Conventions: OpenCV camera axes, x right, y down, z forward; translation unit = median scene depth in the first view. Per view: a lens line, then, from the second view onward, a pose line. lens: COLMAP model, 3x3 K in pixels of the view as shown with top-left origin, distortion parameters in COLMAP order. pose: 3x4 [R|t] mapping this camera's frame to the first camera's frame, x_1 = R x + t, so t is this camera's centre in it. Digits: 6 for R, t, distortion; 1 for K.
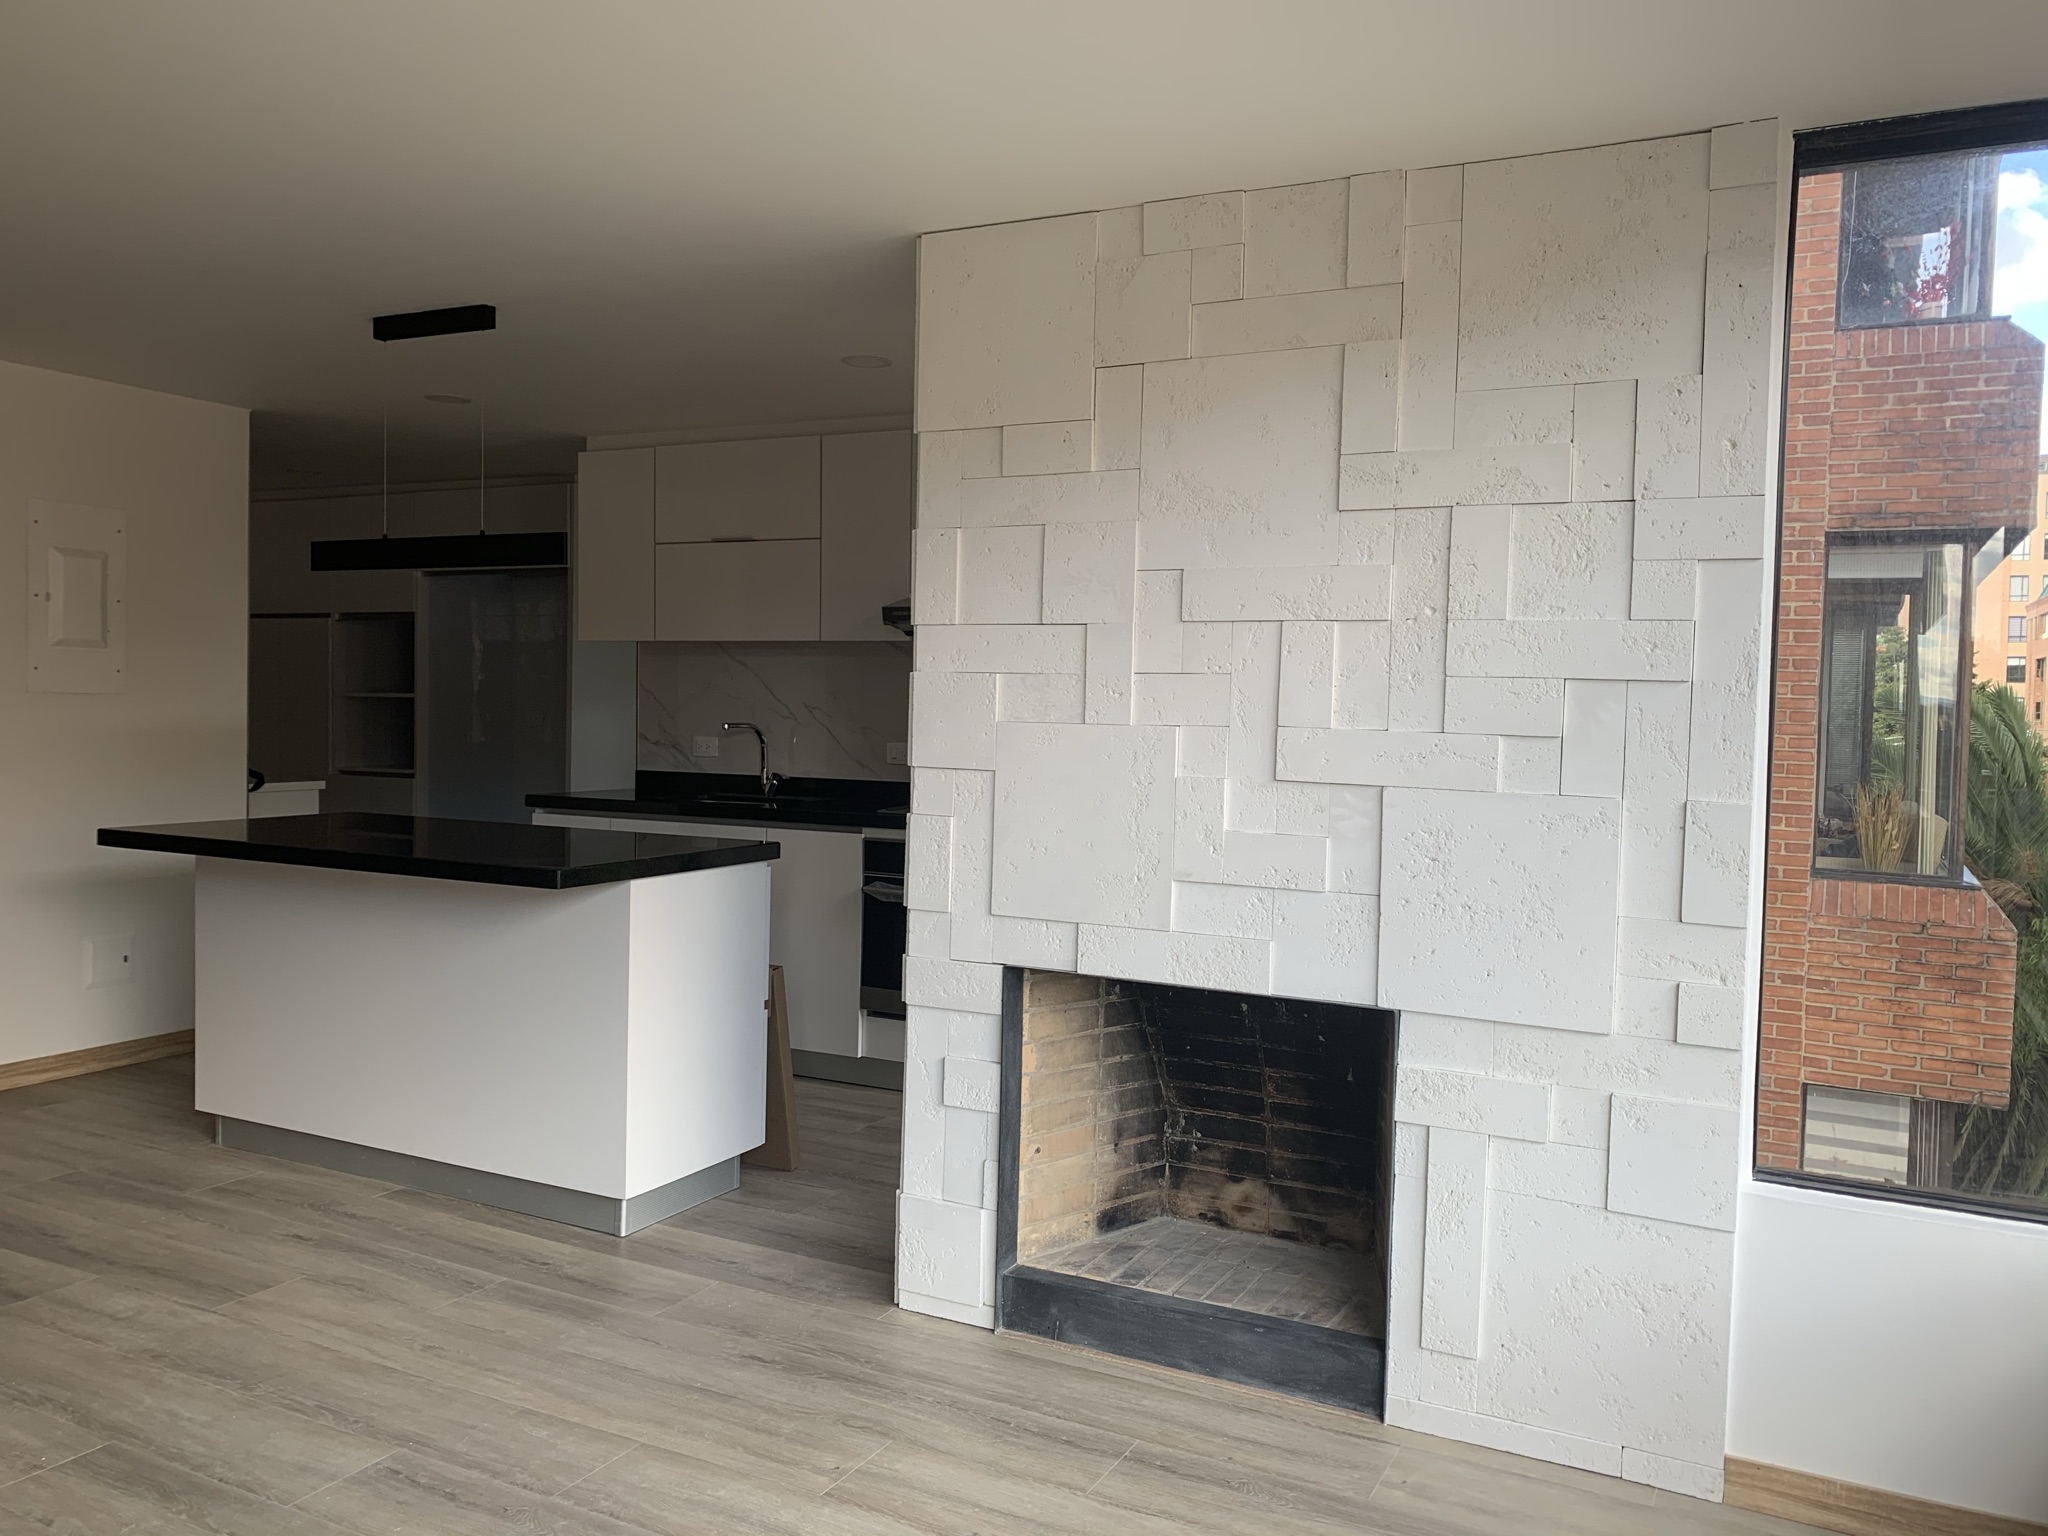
lens RADIAL K [[1561.3, 0, 1022.1], [0, 1561.3, 766.1], [0, 0, 1]] dist [0.026725, -0.026189]
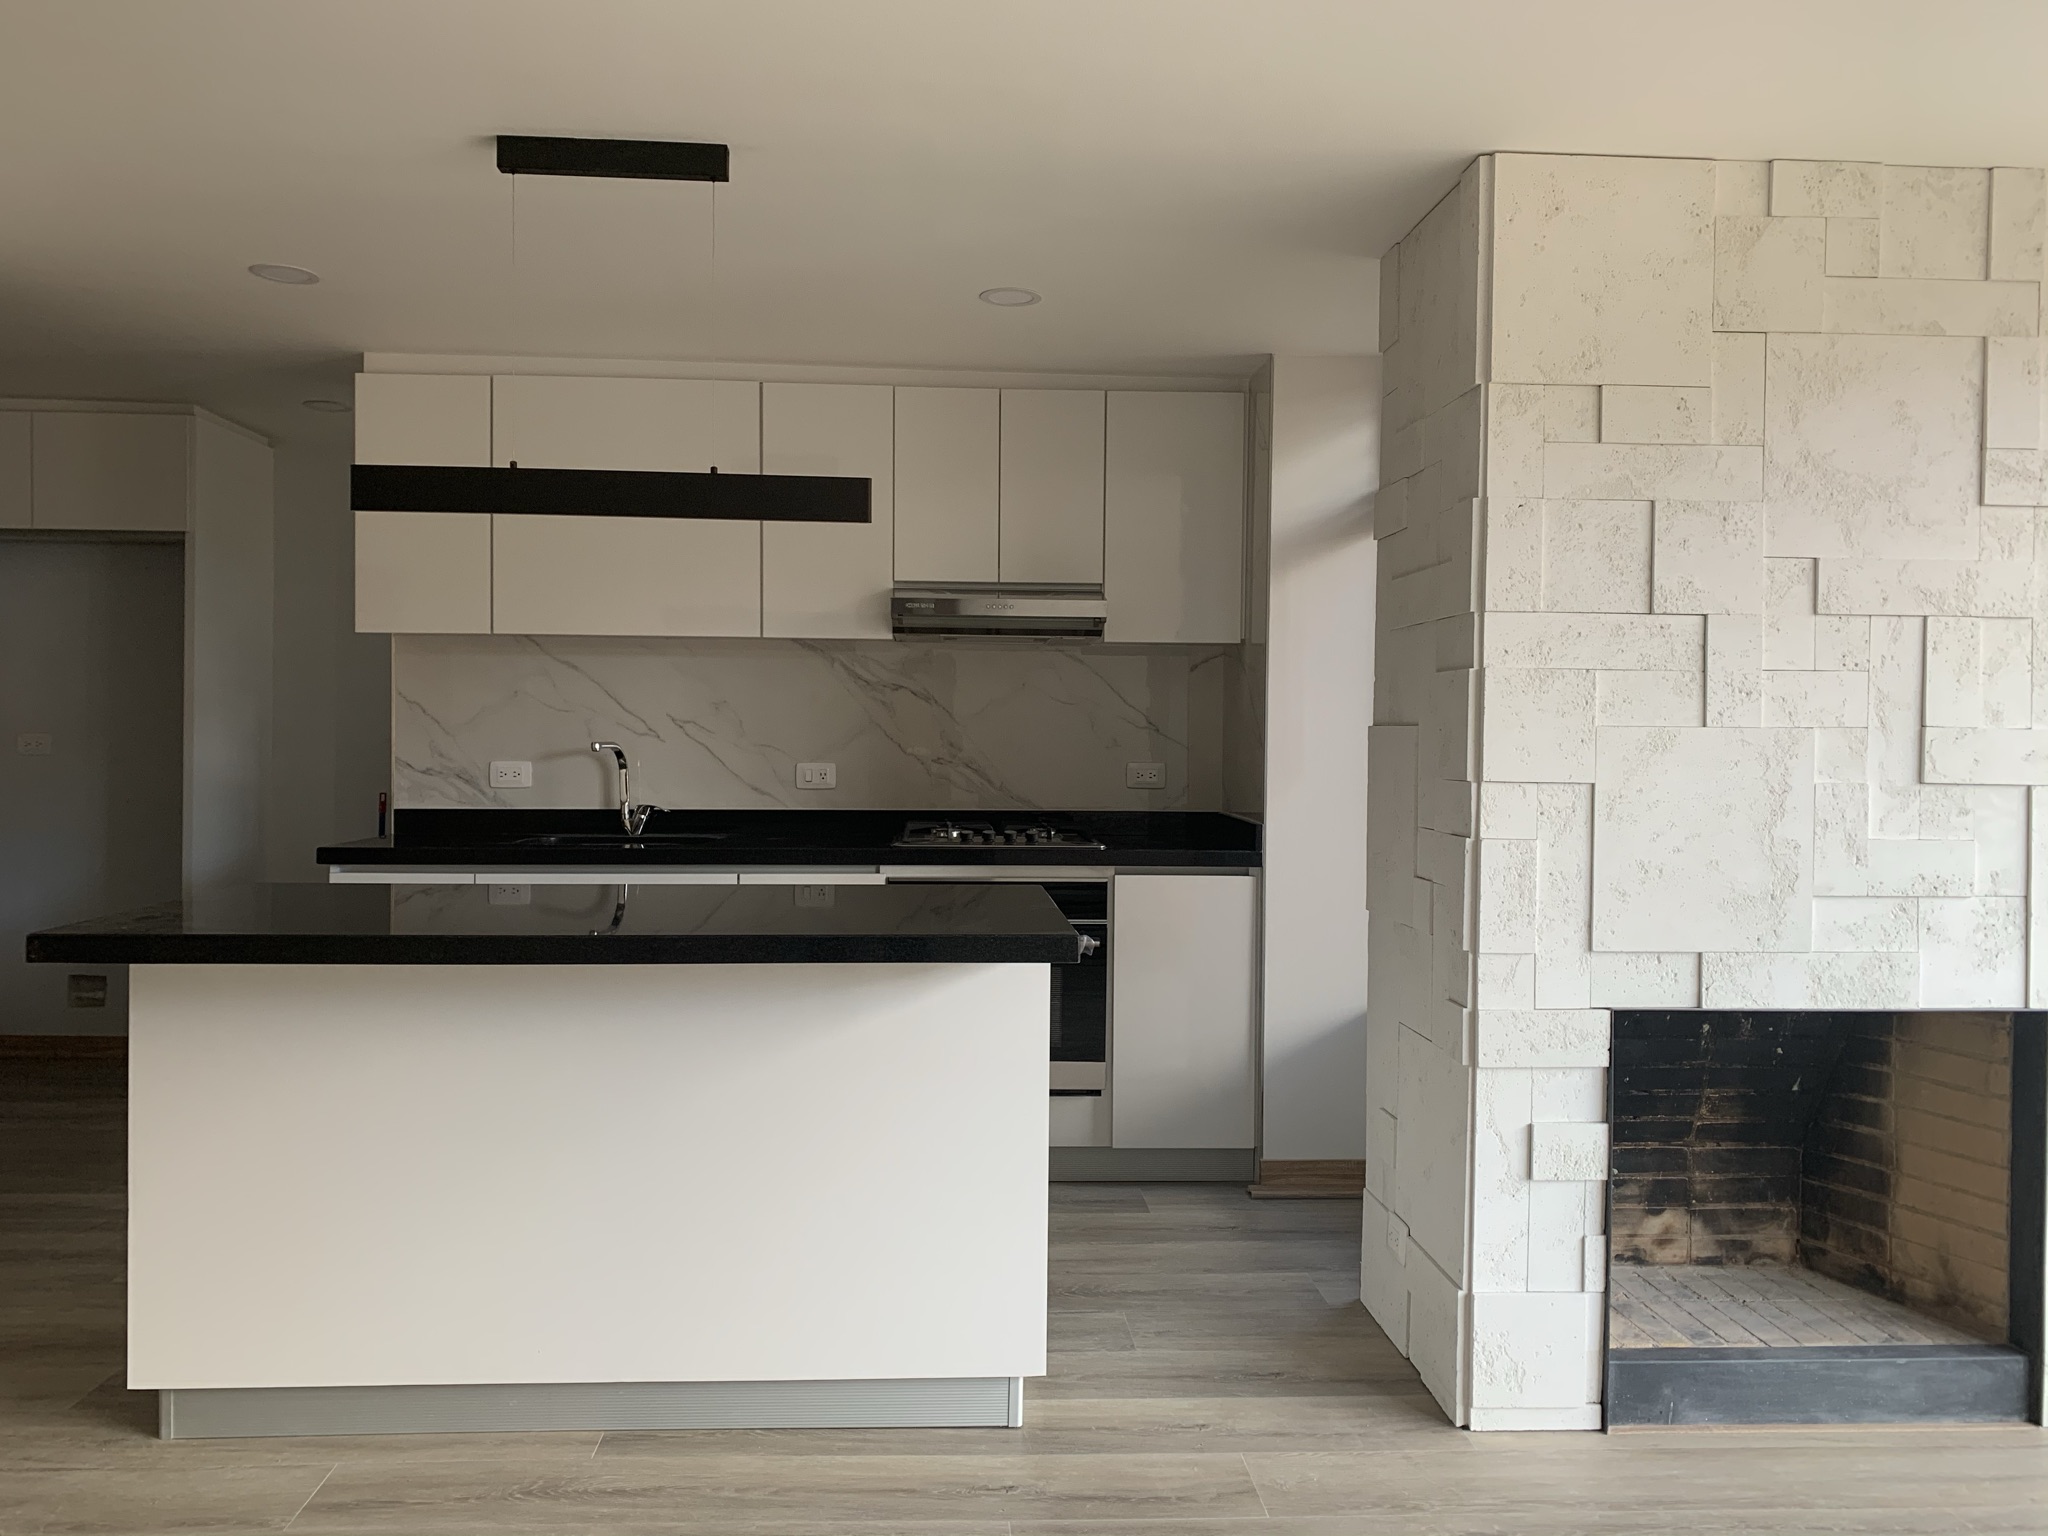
lens RADIAL K [[1561.3, 0, 1017.2], [0, 1561.3, 766.8], [0, 0, 1]] dist [0.026725, -0.026189]
pose [[0.860979, -0.022425, 0.508146, -0.682855], [0.028418, 0.999588, -0.004037, -0.010935], [-0.507847, 0.017916, 0.861261, 0.385269]]
